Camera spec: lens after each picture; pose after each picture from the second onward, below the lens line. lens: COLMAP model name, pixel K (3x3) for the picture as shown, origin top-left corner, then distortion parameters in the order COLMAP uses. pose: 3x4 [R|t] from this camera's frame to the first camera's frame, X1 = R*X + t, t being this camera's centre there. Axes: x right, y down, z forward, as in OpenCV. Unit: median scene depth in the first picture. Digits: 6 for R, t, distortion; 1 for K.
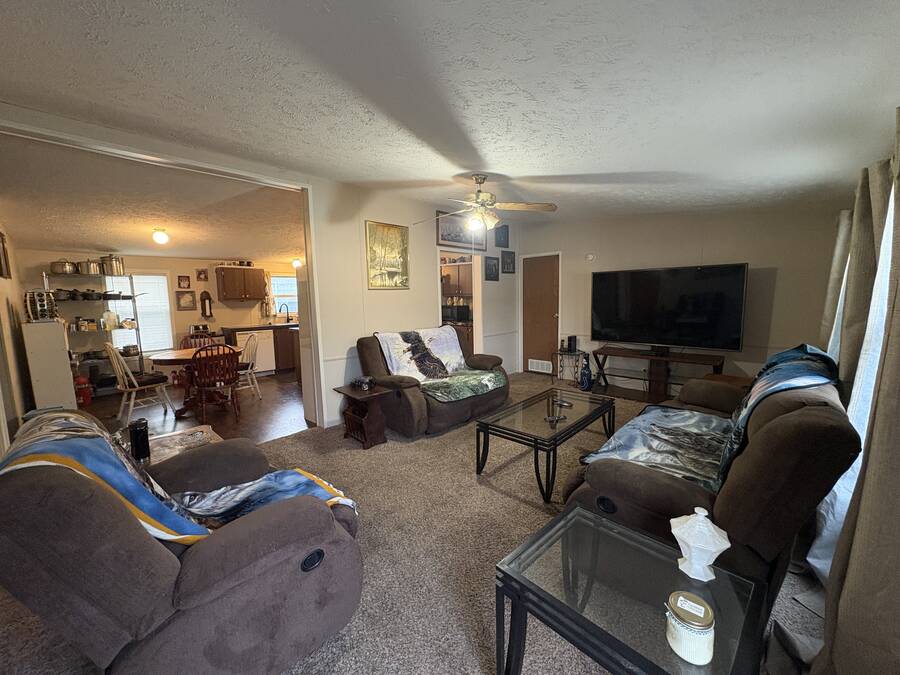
lens RADIAL K [[361.6, 0, 449.0], [0, 361.6, 337.9], [0, 0, 1]] dist [0.001116, -0.000084]
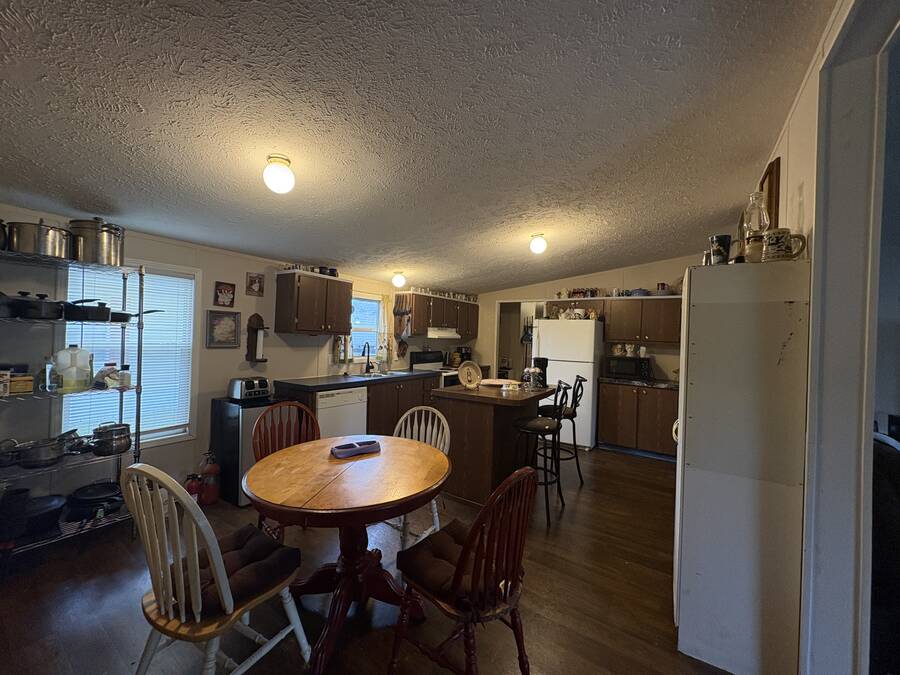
lens RADIAL K [[361.6, 0, 448.5], [0, 361.6, 338.6], [0, 0, 1]] dist [0.001116, -0.000084]
pose [[0.982451, 0.049277, 0.179893, -0.501562], [-0.029715, 0.993503, -0.109860, -0.043003], [-0.184137, 0.102586, 0.977532, 0.433958]]
